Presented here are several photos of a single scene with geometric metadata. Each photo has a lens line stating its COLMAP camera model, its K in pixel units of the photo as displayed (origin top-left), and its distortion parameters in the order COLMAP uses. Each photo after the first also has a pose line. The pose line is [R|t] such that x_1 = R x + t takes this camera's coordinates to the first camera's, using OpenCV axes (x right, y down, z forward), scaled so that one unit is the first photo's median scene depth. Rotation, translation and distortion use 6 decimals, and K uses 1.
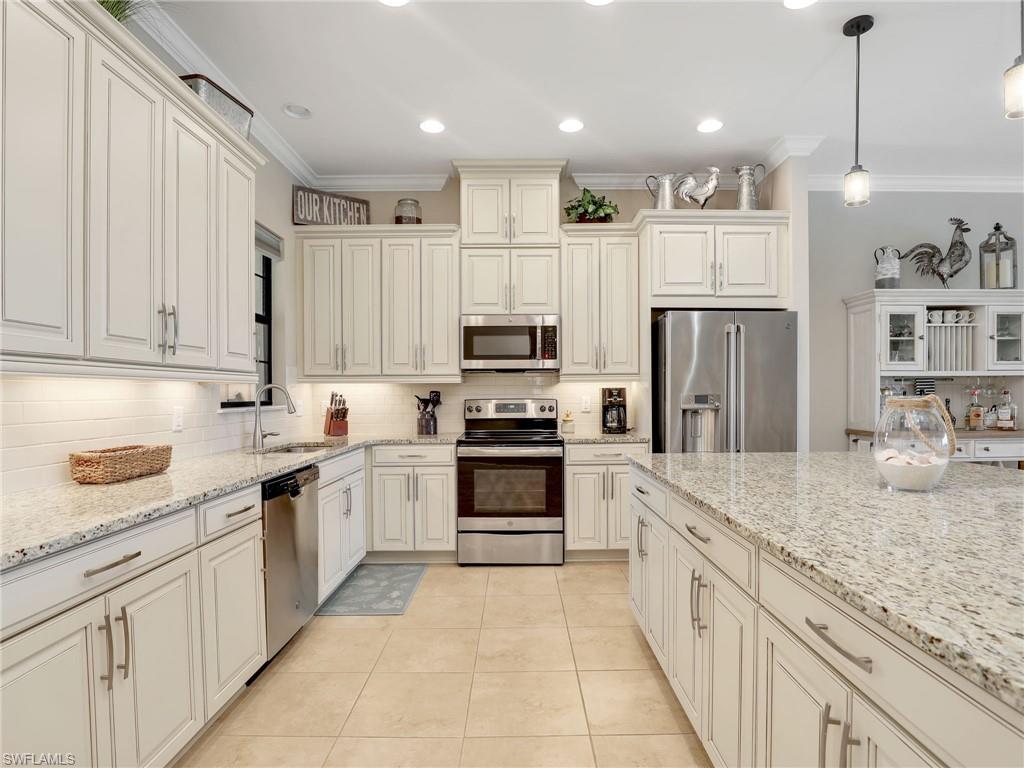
lens RADIAL K [[543.7, 0, 511.6], [0, 543.7, 401.8], [0, 0, 1]] dist [-0.029313, 0.000936]
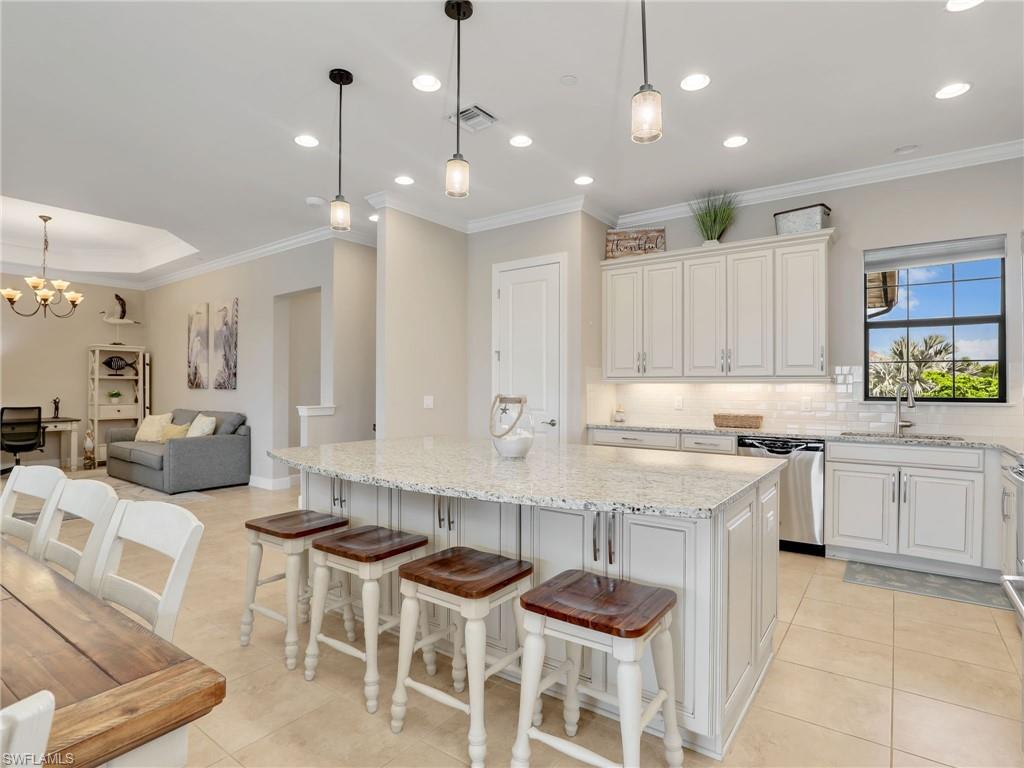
lens RADIAL K [[543.7, 0, 507.8], [0, 543.7, 385.9], [0, 0, 1]] dist [-0.029313, 0.000936]
pose [[-0.600906, 0.004815, -0.799305, 0.861330], [-0.012037, 0.999814, 0.015072, -0.026942], [0.799229, 0.018679, -0.600736, 0.828780]]
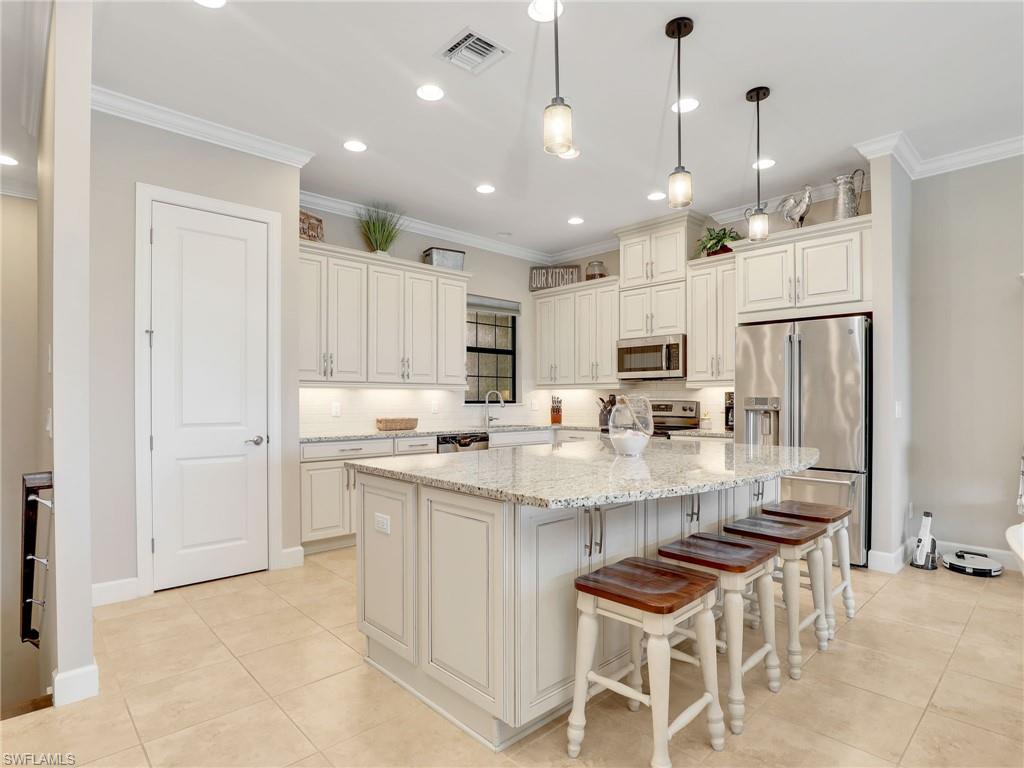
lens RADIAL K [[543.7, 0, 492.4], [0, 543.7, 399.8], [0, 0, 1]] dist [-0.029313, 0.000936]
pose [[0.666777, 0.007602, -0.745218, 0.731483], [-0.016642, 0.999851, -0.004690, 0.005498], [0.745071, 0.015529, 0.666804, -0.165599]]
